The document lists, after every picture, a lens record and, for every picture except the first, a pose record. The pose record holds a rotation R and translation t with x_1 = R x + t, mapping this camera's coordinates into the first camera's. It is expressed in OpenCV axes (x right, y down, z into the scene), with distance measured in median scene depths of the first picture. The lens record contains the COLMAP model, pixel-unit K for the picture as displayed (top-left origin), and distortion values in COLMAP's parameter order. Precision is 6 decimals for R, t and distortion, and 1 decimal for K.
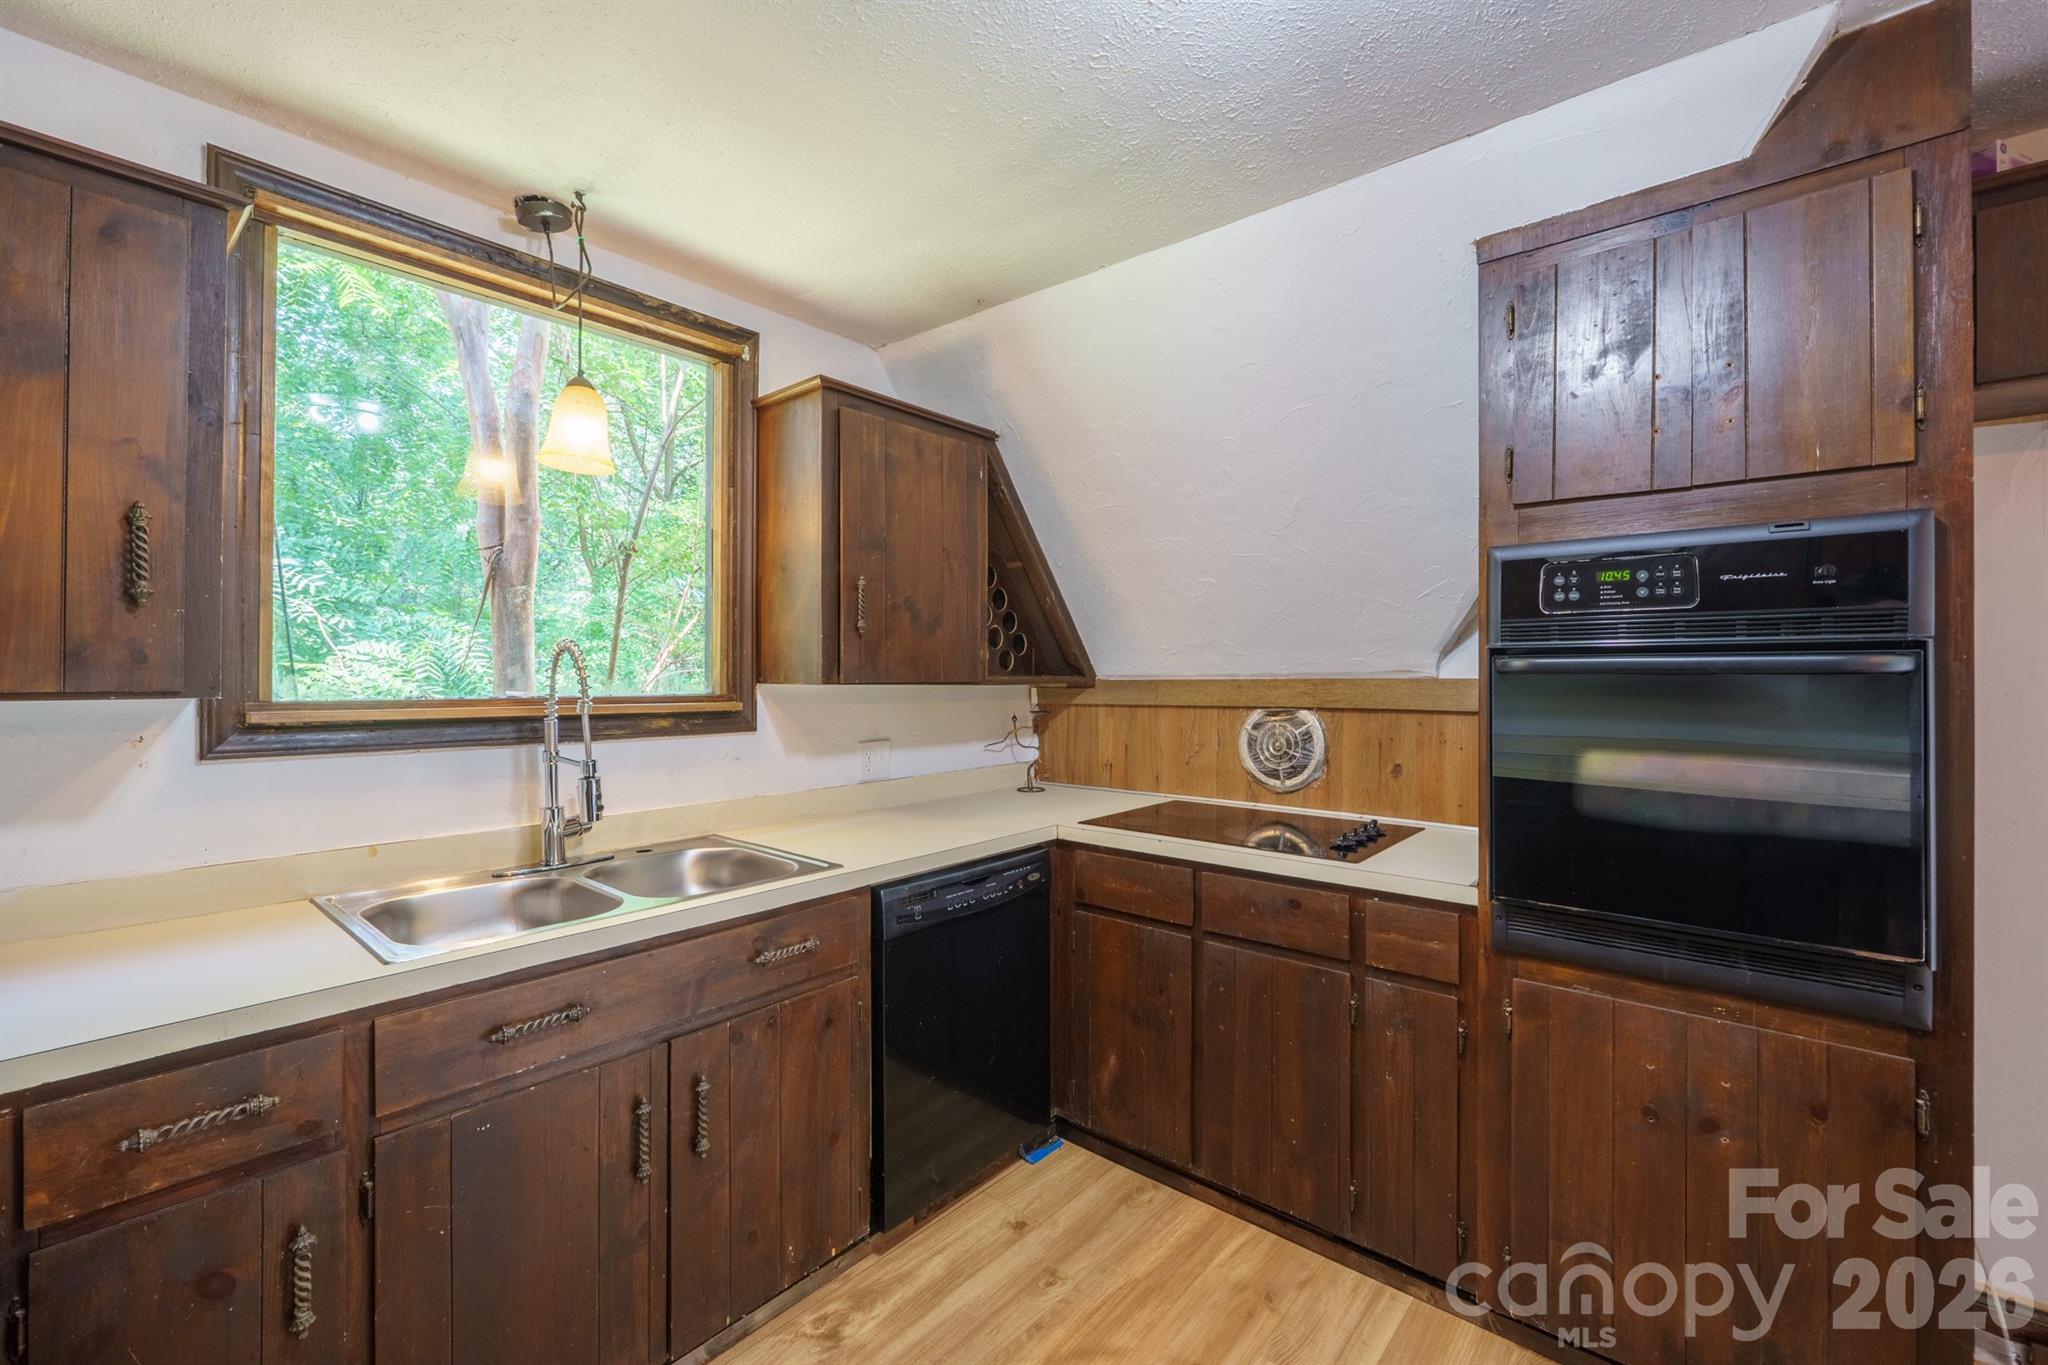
lens RADIAL K [[859.5, 0, 1030.2], [0, 859.5, 650.6], [0, 0, 1]] dist [-0.003881, -0.000081]
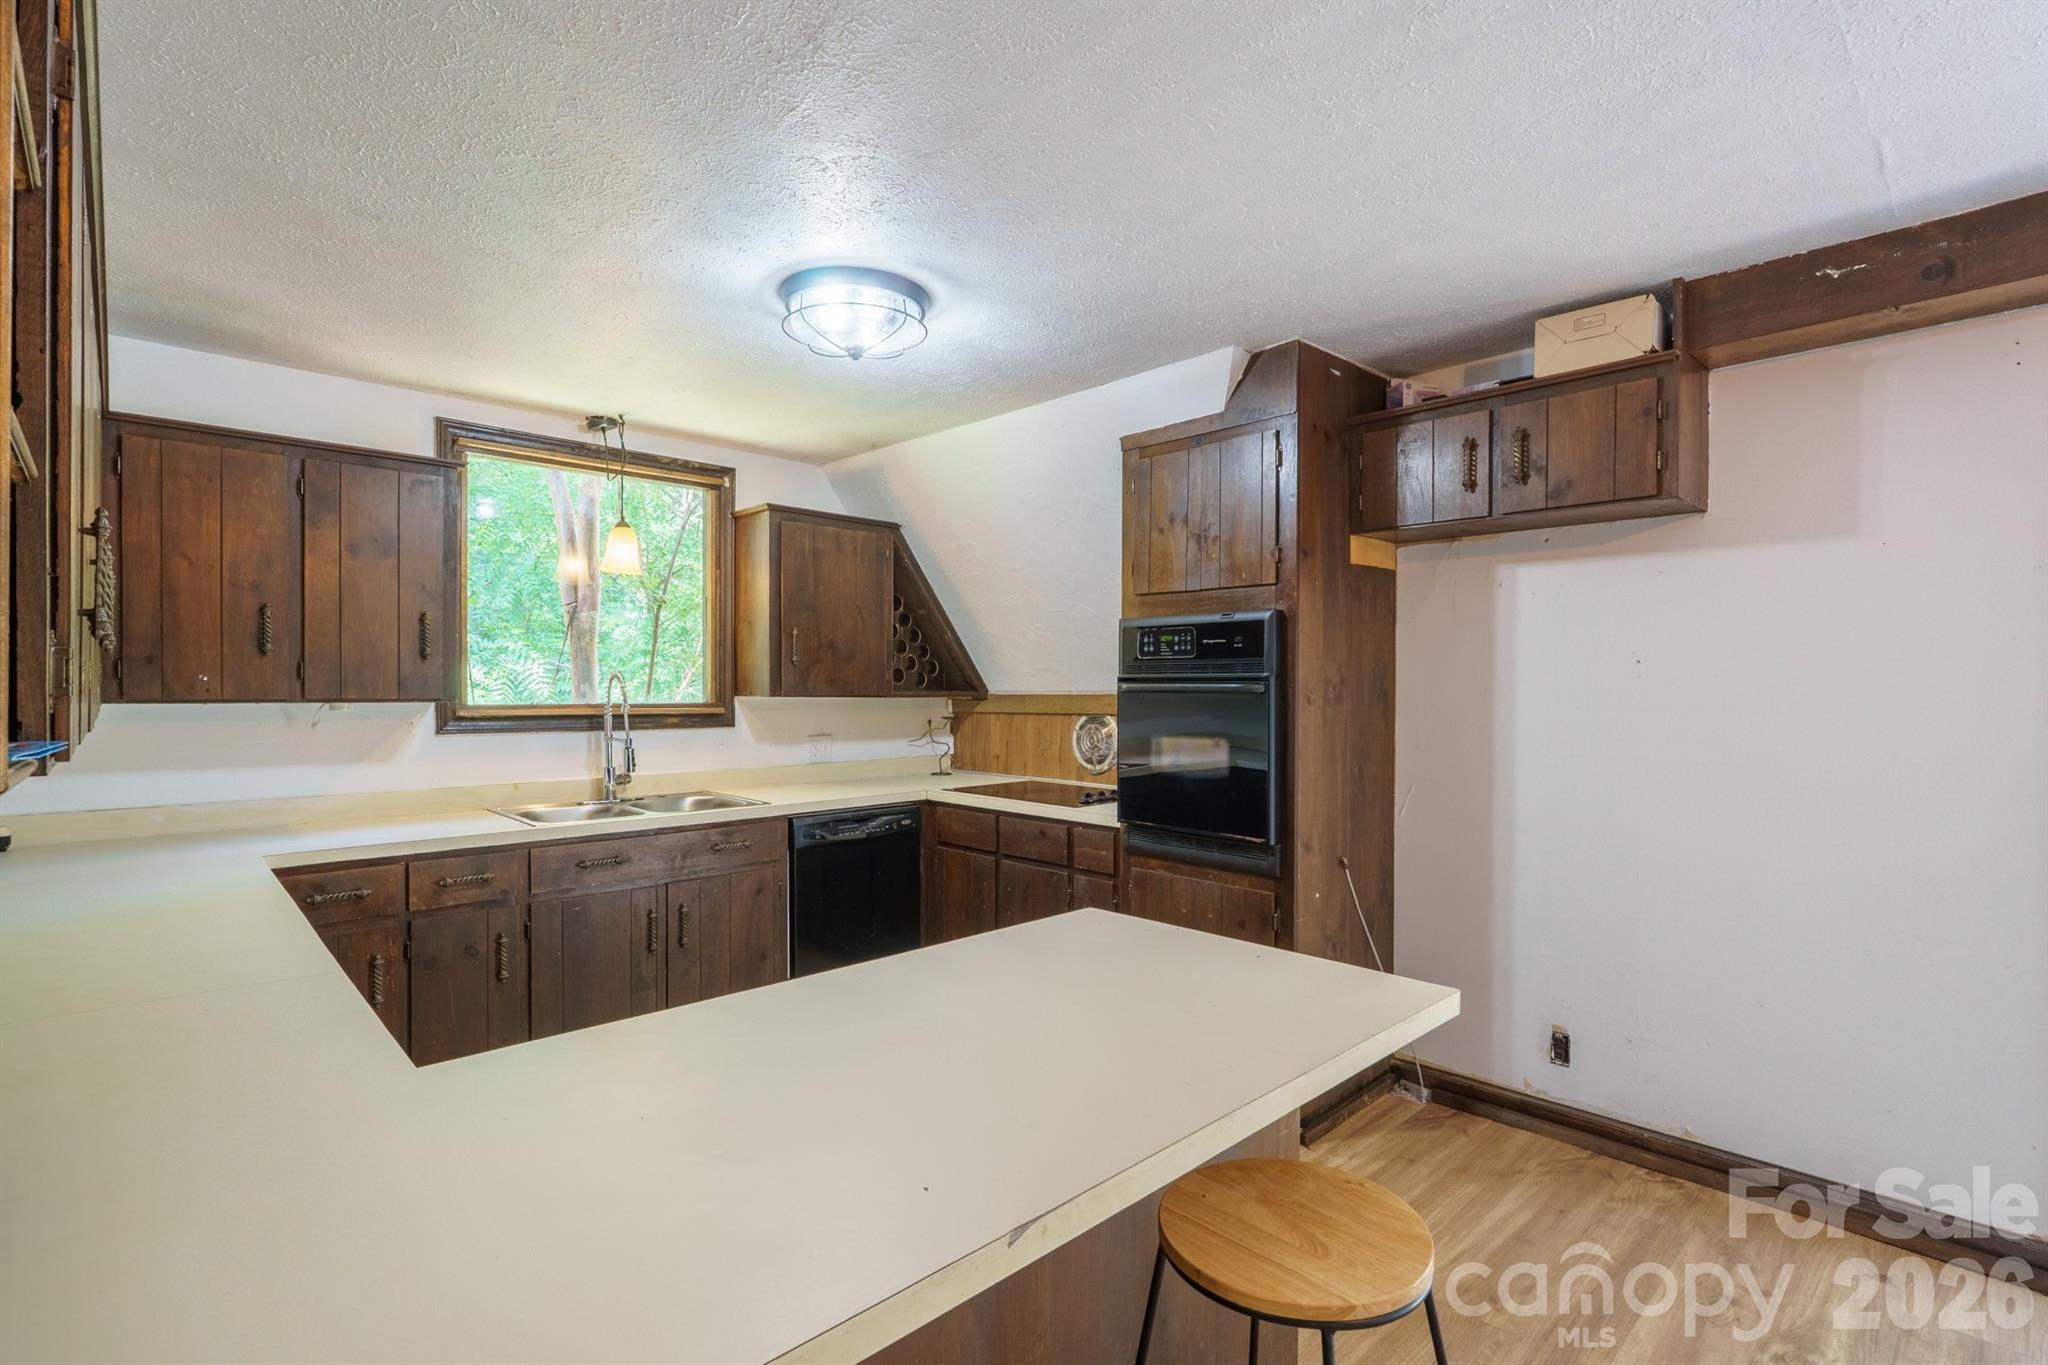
lens RADIAL K [[960.8, 0, 1019.6], [0, 960.8, 672.5], [0, 0, 1]] dist [0.000969, -0.000010]
pose [[0.994033, 0.001251, -0.109070, 0.454549], [0.000194, 0.999912, 0.013241, -0.032121], [0.109077, -0.013183, 0.993946, -0.792987]]
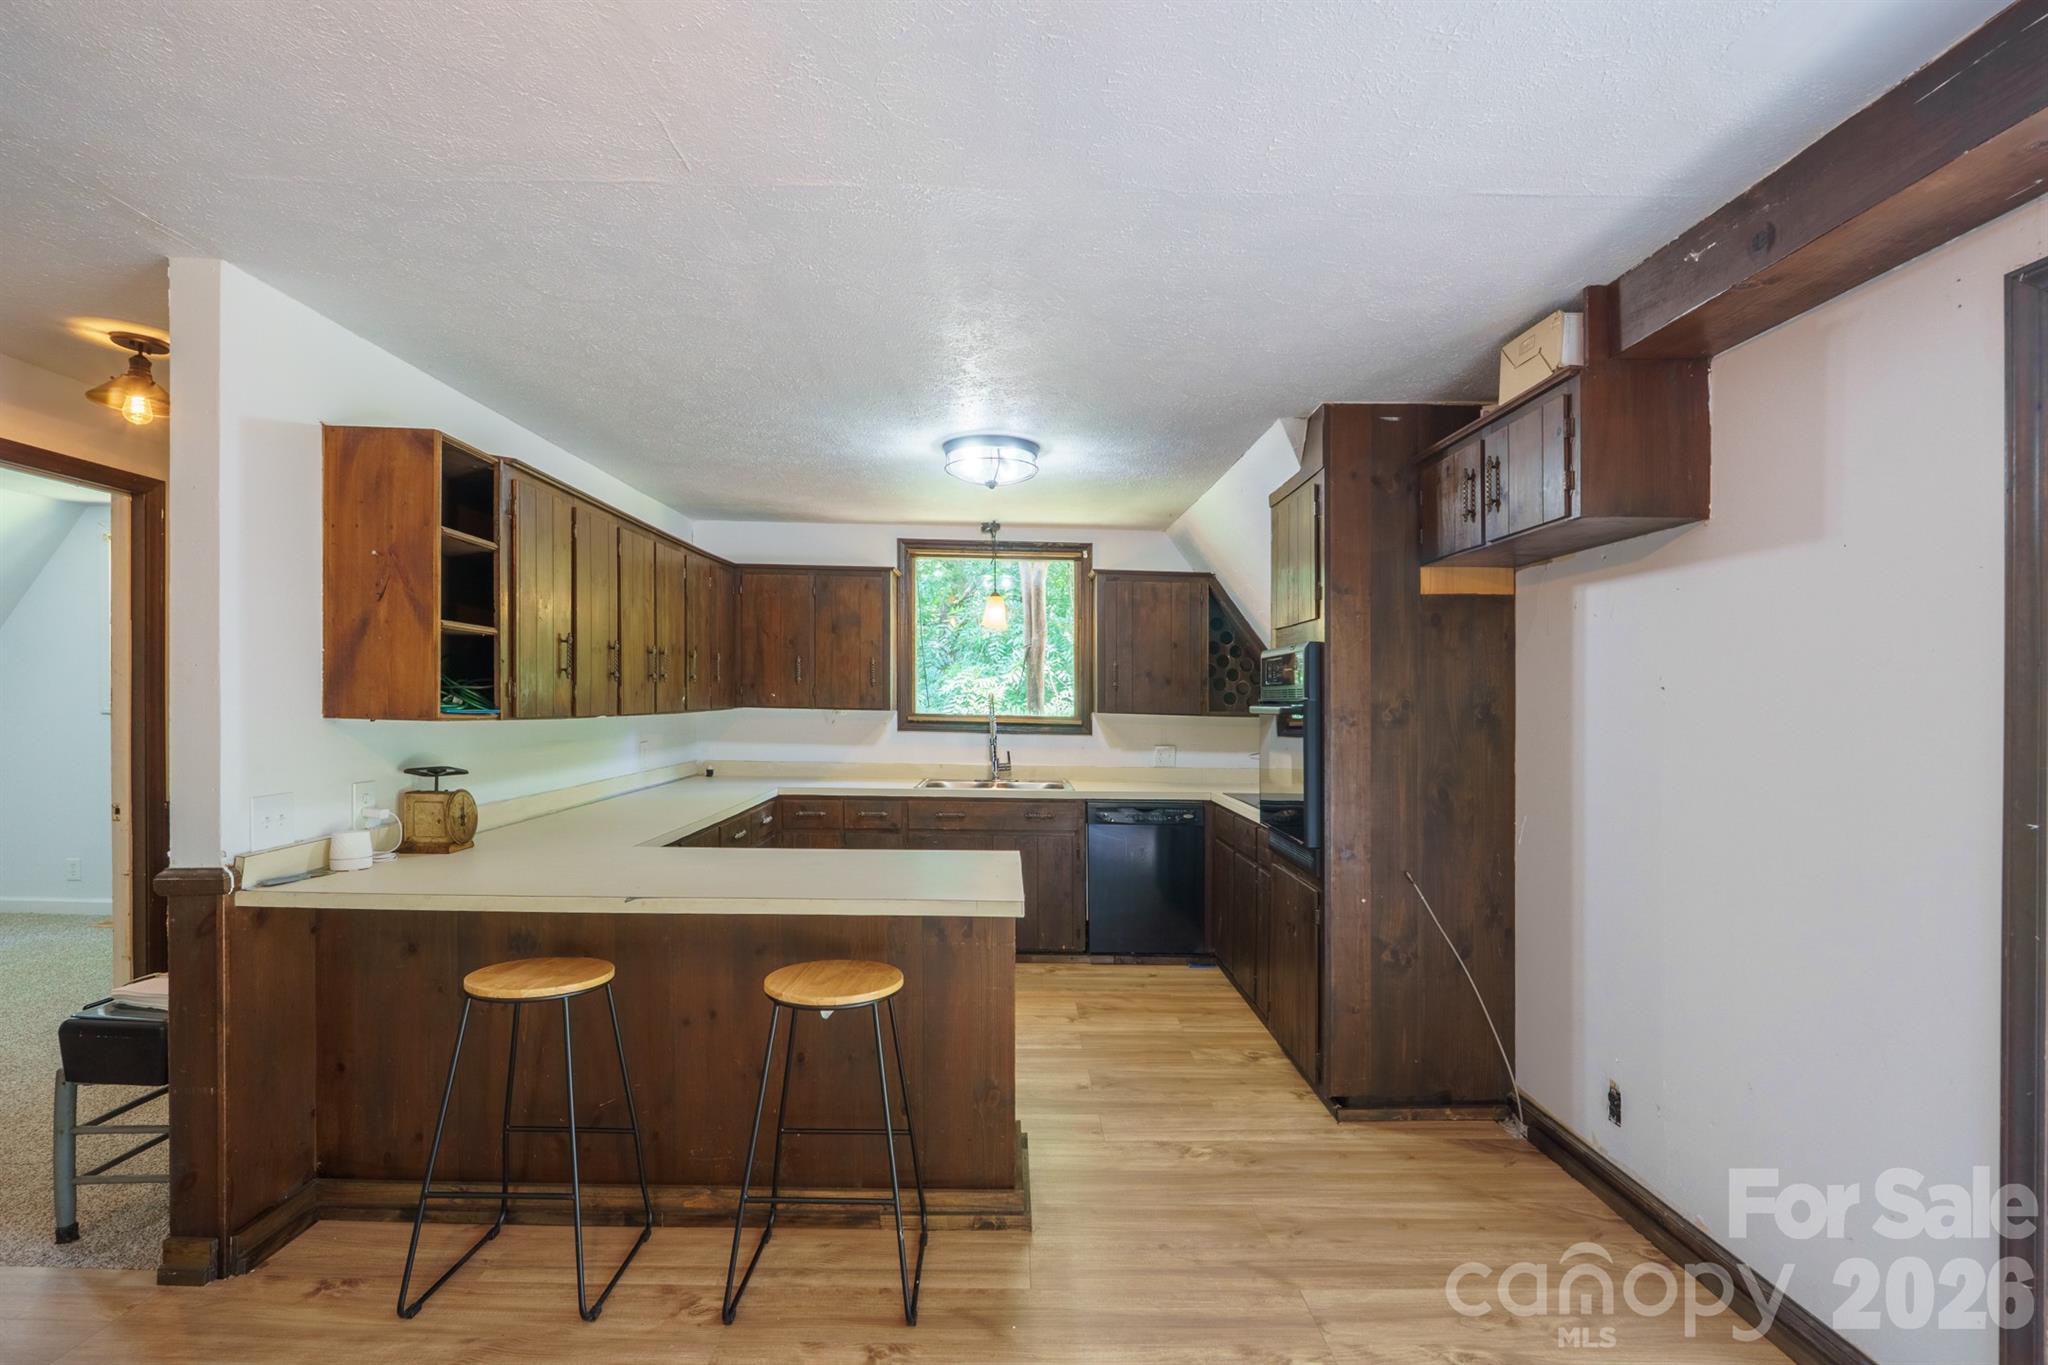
lens RADIAL K [[934.3, 0, 1007.8], [0, 934.3, 692.3], [0, 0, 1]] dist [0.000123, 0.000040]
pose [[0.653902, 0.004854, -0.756564, 1.514598], [0.001980, 0.999965, 0.008127, -0.034565], [0.756577, -0.006812, 0.653869, -0.761103]]
